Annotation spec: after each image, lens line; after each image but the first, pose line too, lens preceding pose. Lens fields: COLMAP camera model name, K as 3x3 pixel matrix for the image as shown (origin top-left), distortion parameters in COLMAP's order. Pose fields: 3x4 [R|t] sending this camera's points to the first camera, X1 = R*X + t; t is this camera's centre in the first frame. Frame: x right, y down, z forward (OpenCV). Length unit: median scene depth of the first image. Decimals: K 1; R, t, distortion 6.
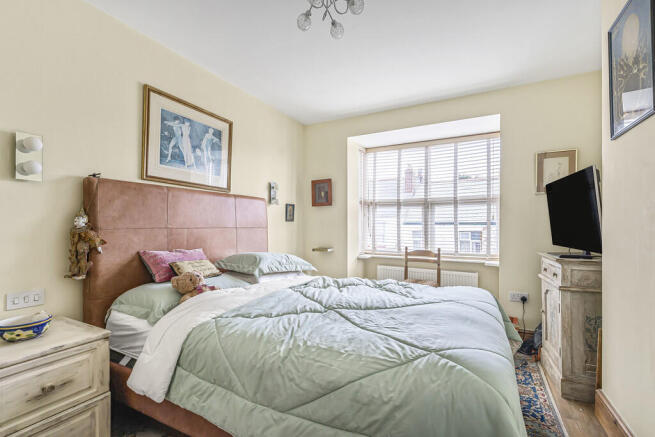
lens RADIAL K [[295.8, 0, 329.6], [0, 295.8, 226.1], [0, 0, 1]] dist [-0.000166, -0.000102]
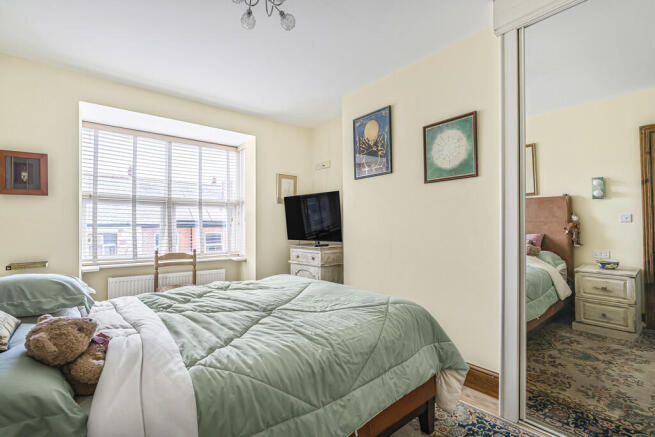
lens RADIAL K [[295.8, 0, 329.6], [0, 295.8, 226.1], [0, 0, 1]] dist [-0.000166, -0.000102]
pose [[0.400736, 0.000492, 0.916194, -0.360409], [0.004194, 0.999988, -0.002371, 0.001002], [-0.916184, 0.004792, 0.400729, 0.184254]]
